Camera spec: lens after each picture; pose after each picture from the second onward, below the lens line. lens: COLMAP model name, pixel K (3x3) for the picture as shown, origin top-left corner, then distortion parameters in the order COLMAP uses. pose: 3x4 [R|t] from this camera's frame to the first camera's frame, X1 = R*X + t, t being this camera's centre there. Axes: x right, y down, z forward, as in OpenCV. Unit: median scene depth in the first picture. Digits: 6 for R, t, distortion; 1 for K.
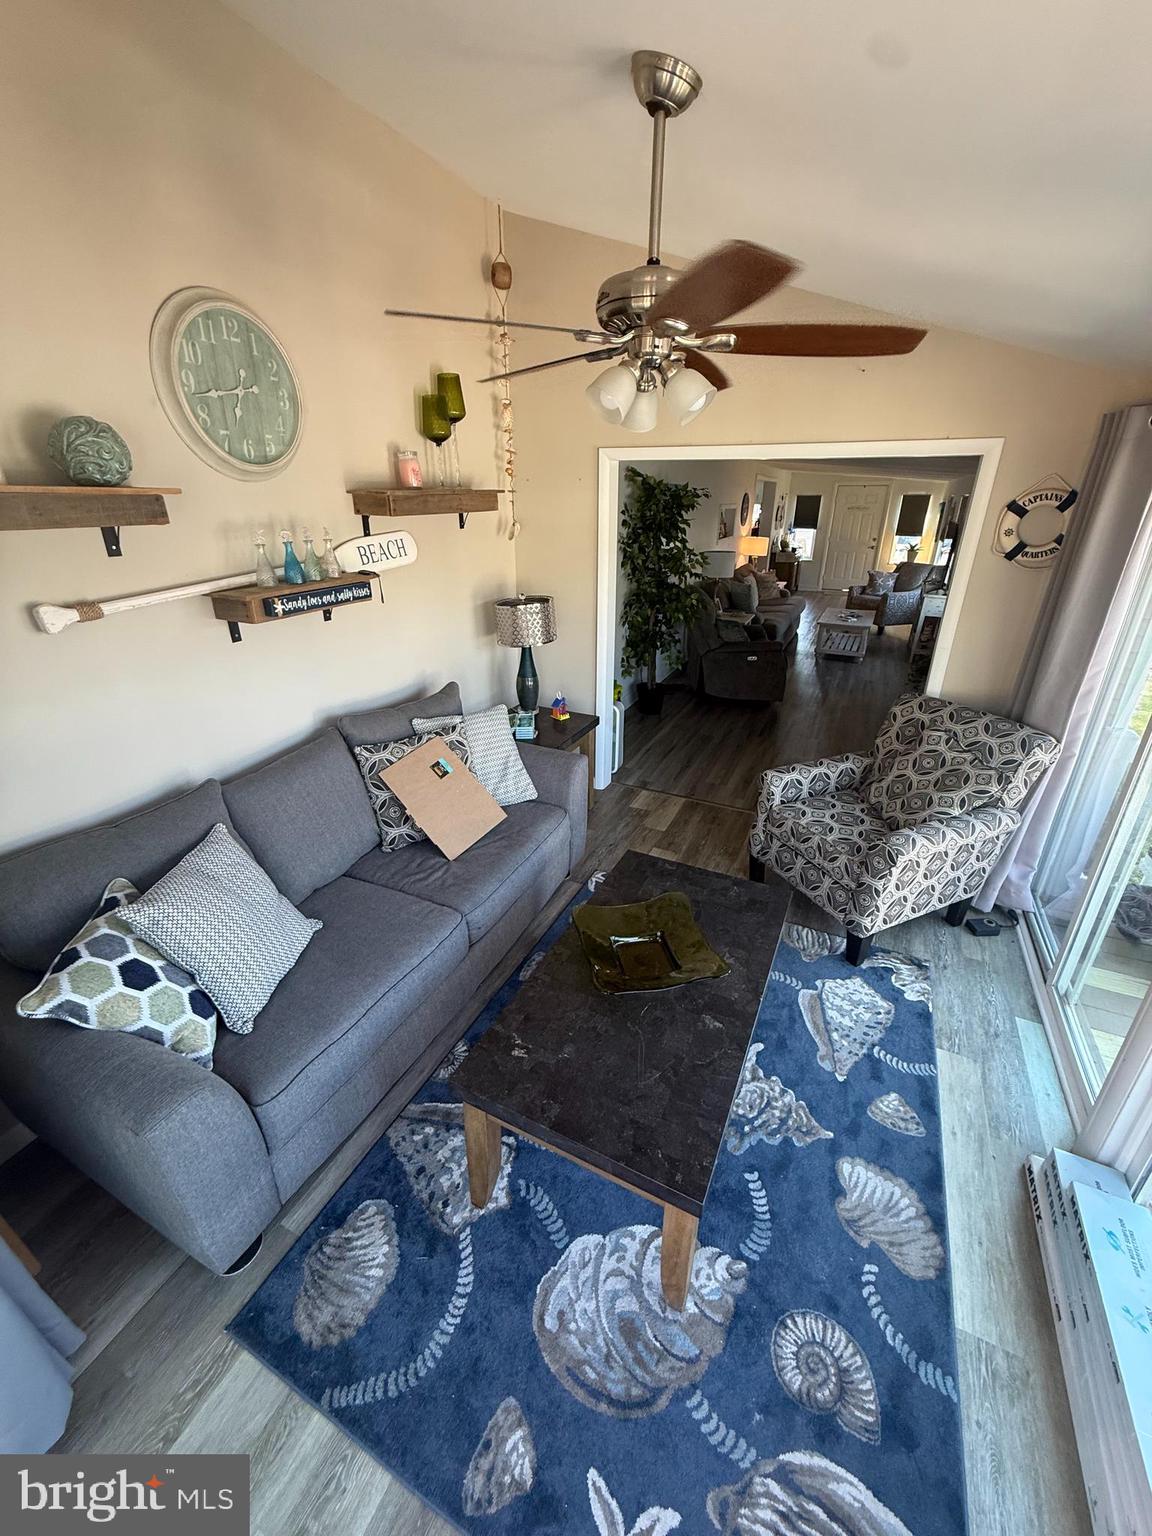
lens RADIAL K [[607.3, 0, 576.0], [0, 607.3, 753.6], [0, 0, 1]] dist [0.001487, -0.000531]
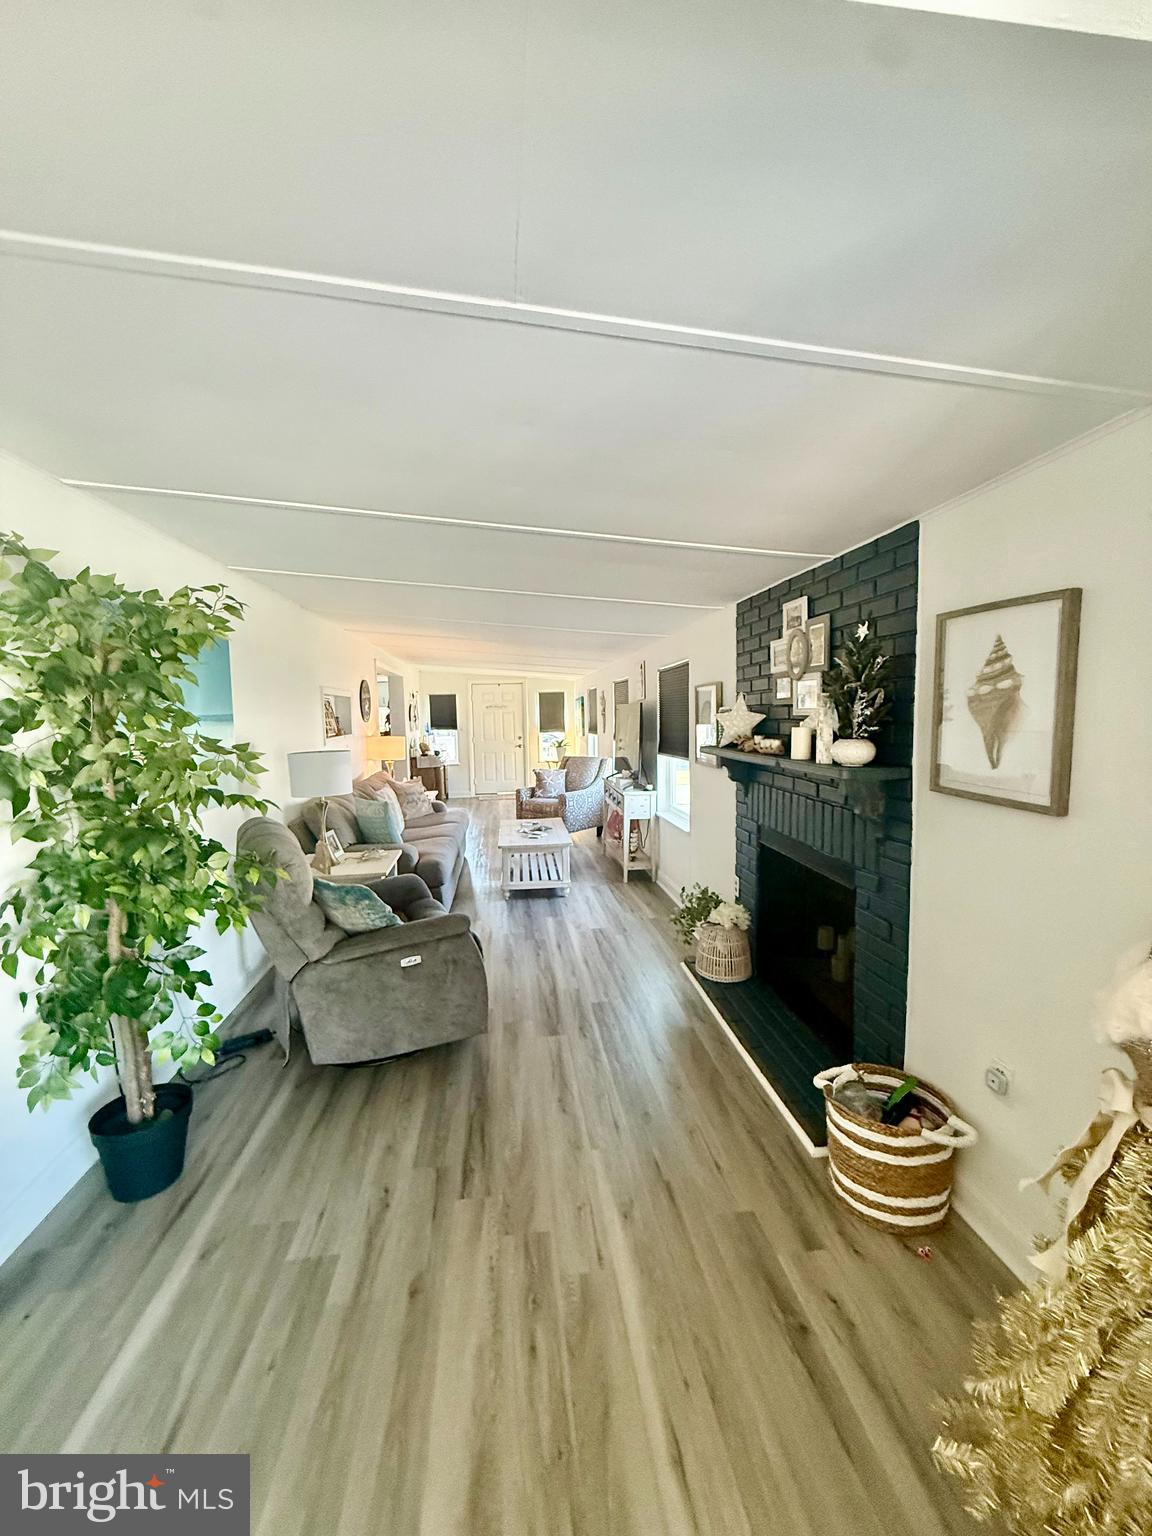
lens RADIAL K [[607.3, 0, 584.0], [0, 607.3, 763.7], [0, 0, 1]] dist [0.001487, -0.000531]
pose [[0.835796, -0.063561, 0.545348, 0.109992], [0.231649, 0.941363, -0.245306, -0.106462], [-0.497778, 0.331355, 0.801512, 0.357951]]
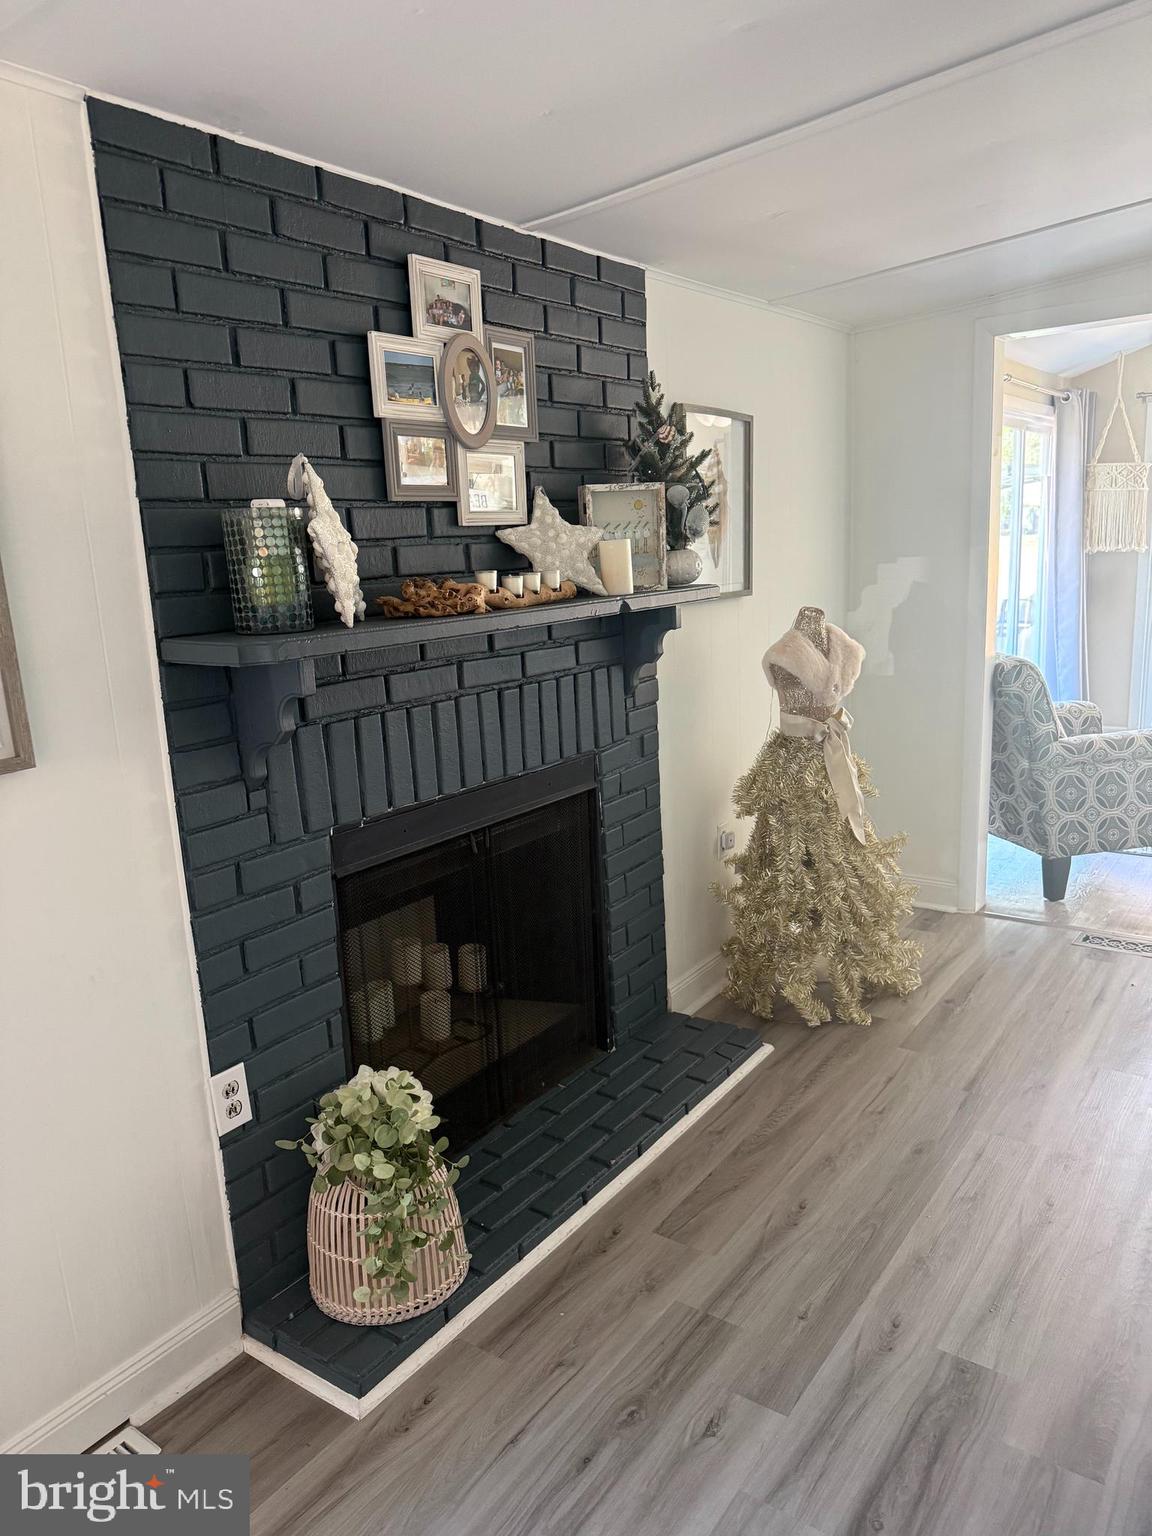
lens RADIAL K [[1082.6, 0, 577.4], [0, 1082.6, 758.6], [0, 0, 1]] dist [0.078806, -0.105765]
pose [[-0.984461, 0.002434, 0.175588, 0.333374], [0.102365, 0.820398, 0.562555, -0.310513], [-0.142682, 0.571787, -0.807899, 0.861335]]
